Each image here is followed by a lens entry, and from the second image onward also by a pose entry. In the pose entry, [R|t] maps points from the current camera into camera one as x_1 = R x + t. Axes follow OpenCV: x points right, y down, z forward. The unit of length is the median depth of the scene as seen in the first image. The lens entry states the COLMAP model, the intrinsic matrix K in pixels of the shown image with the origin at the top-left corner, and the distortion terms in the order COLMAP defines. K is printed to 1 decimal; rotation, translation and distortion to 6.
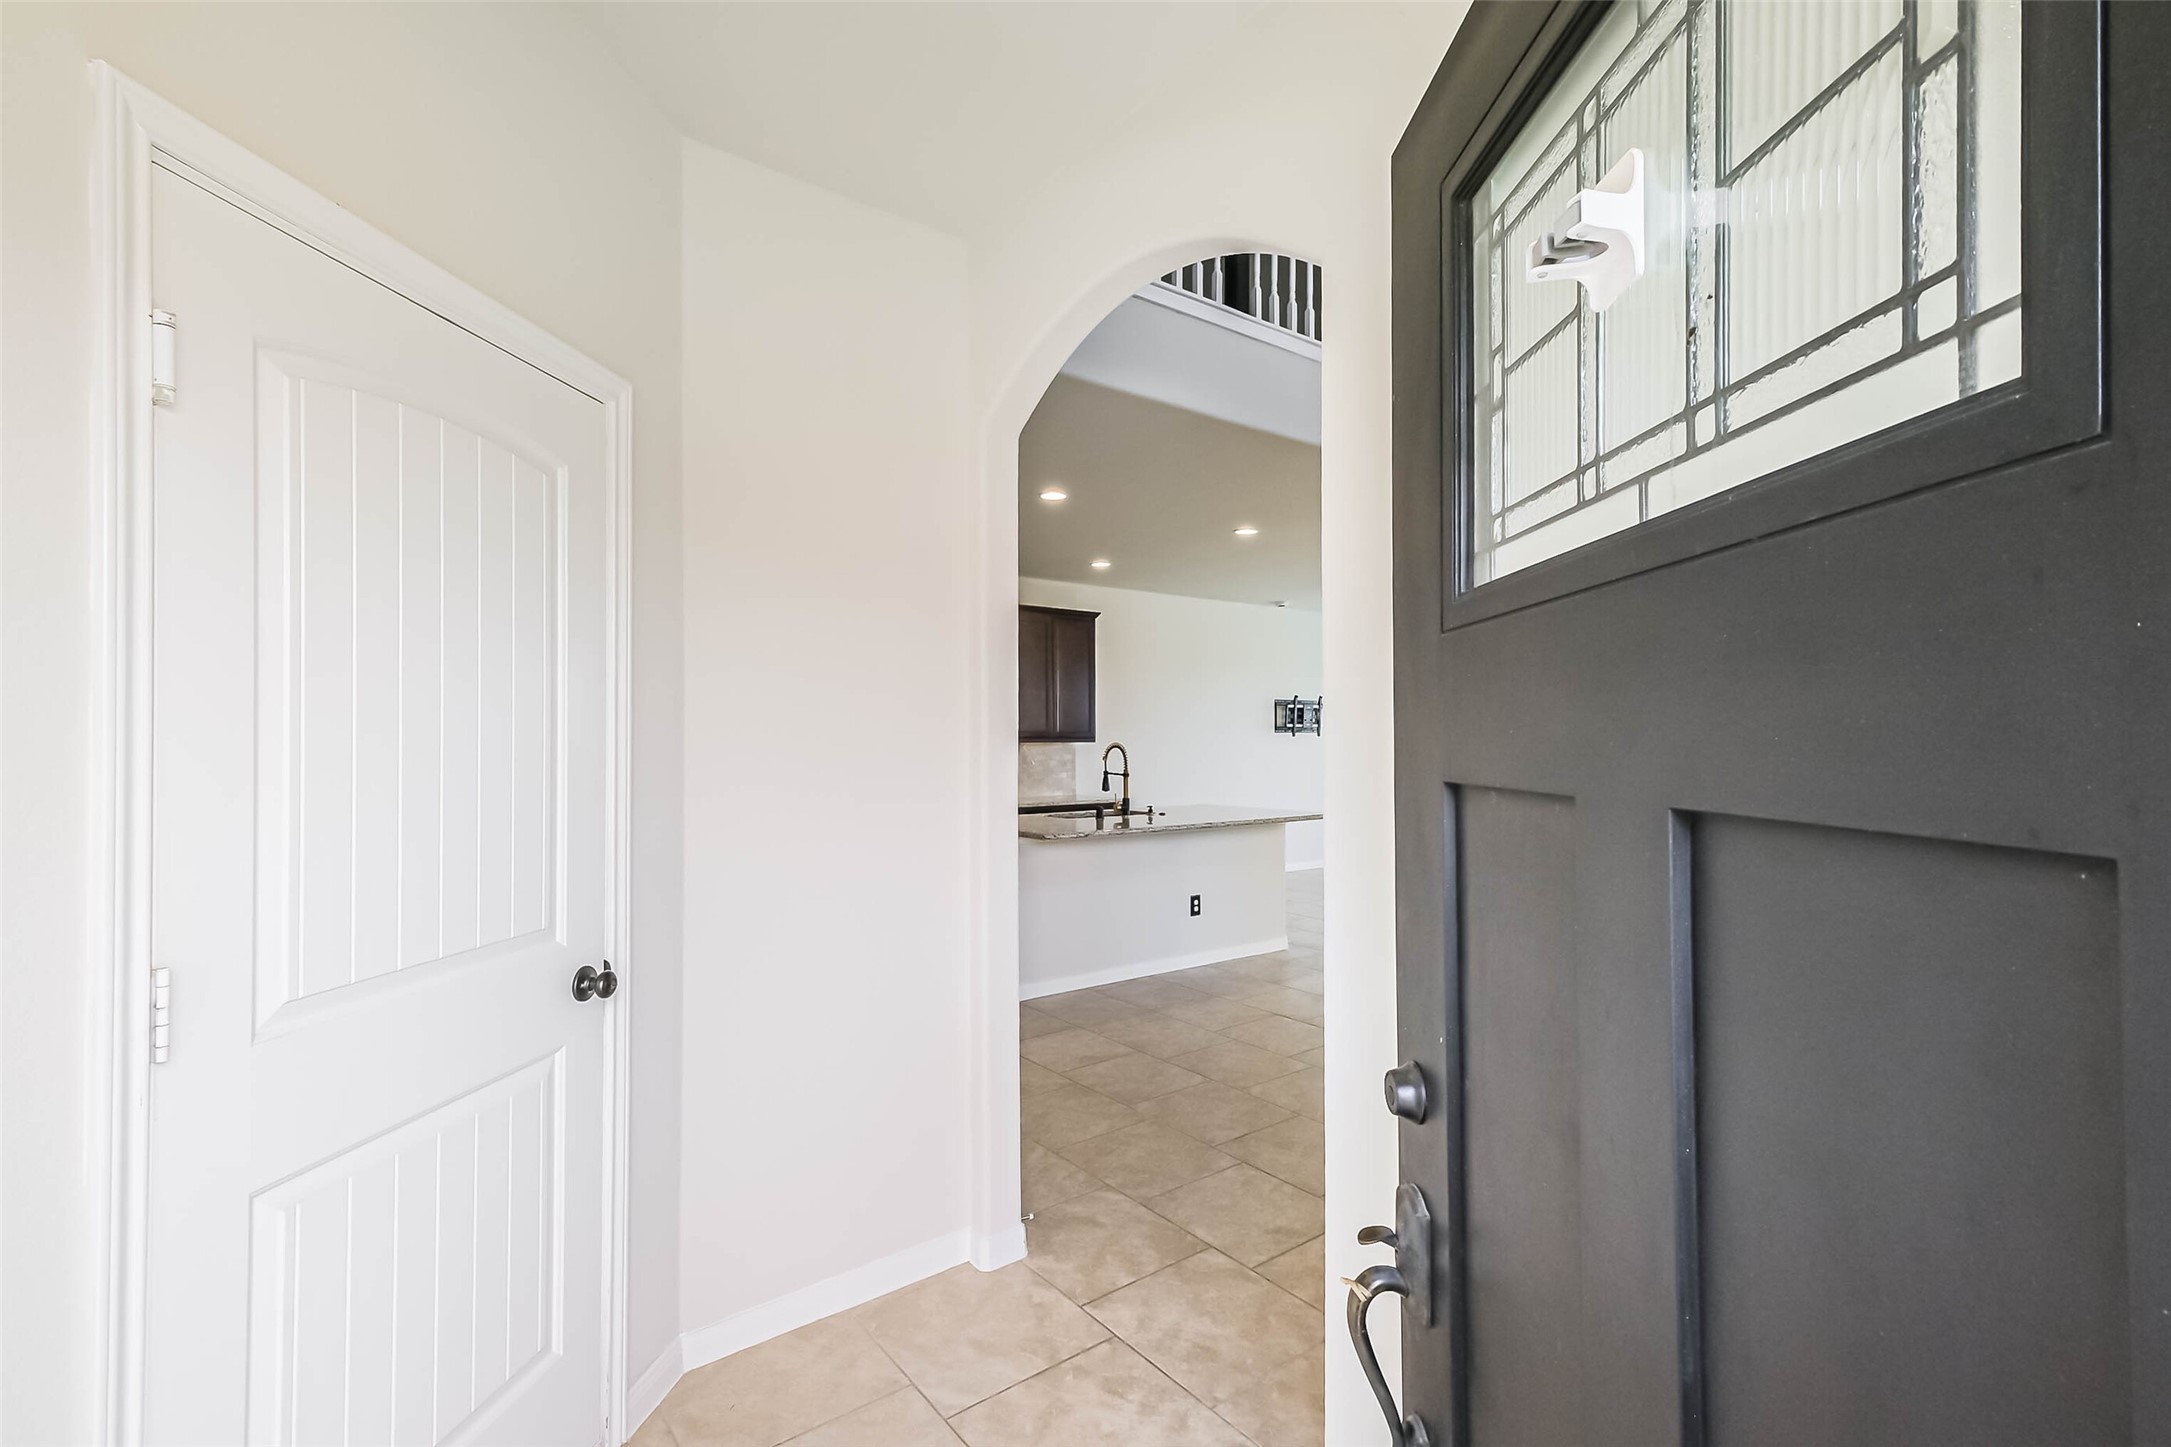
lens RADIAL K [[956.8, 0, 1085.4], [0, 956.8, 731.1], [0, 0, 1]] dist [0.018816, -0.000198]
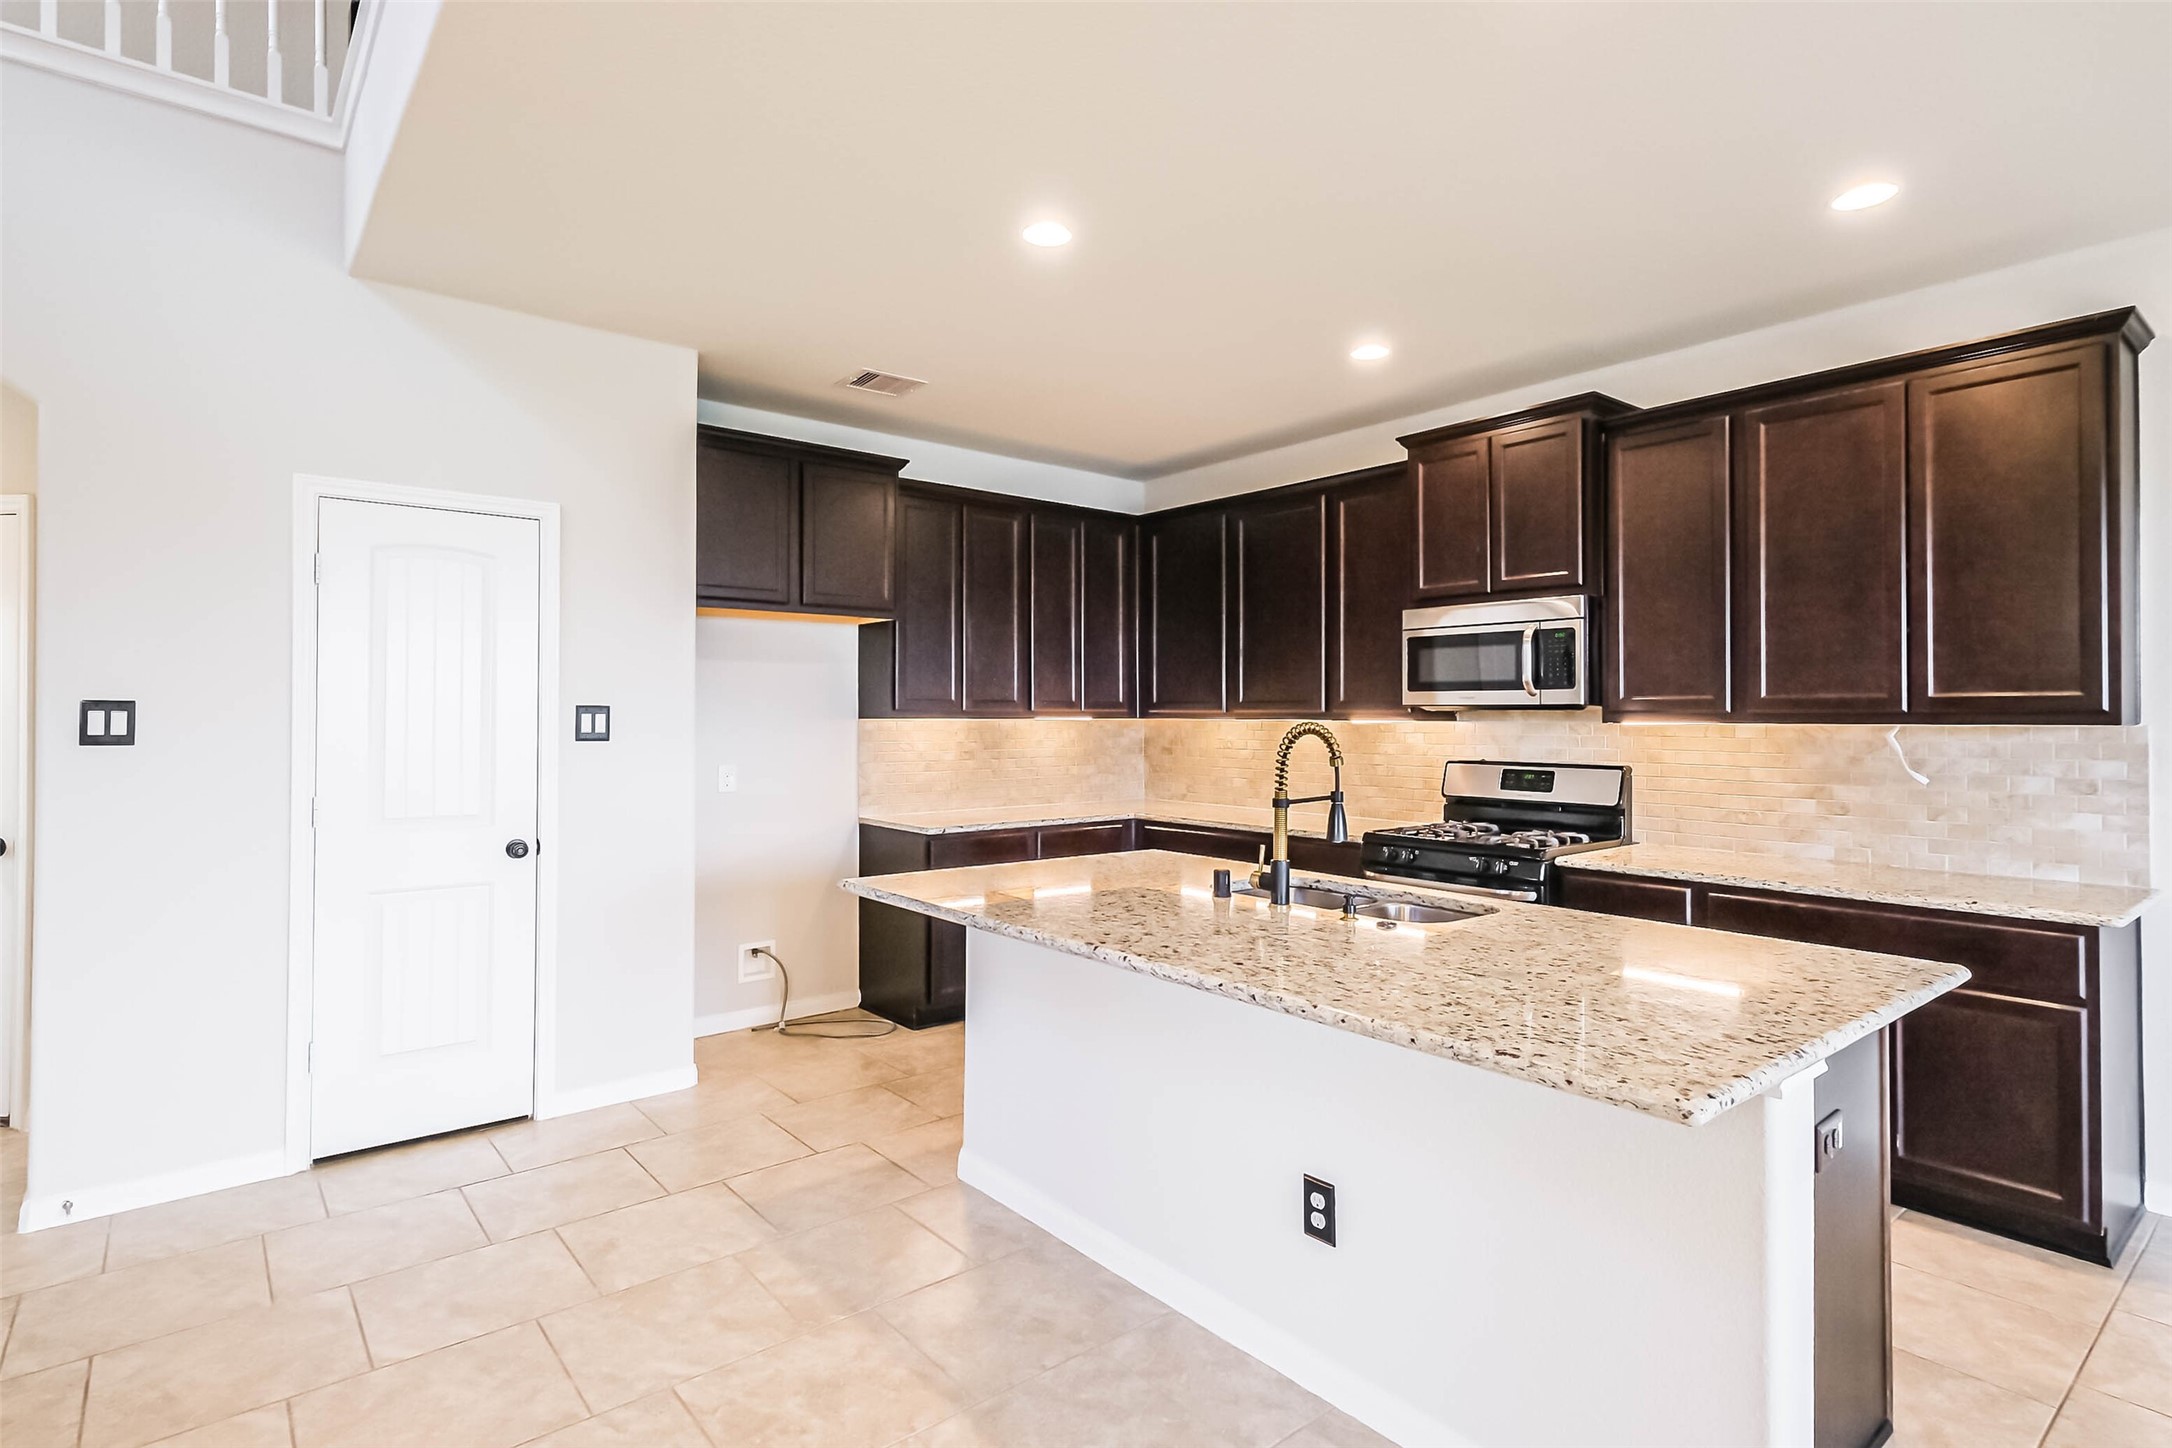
lens RADIAL K [[1089.2, 0, 1091.6], [0, 1089.2, 714.7], [0, 0, 1]] dist [0.012973, -0.000513]
pose [[0.043168, -0.001163, -0.999067, 0.352976], [0.005086, 0.999987, -0.000945, 0.006907], [0.999055, -0.005041, 0.043174, 0.650225]]
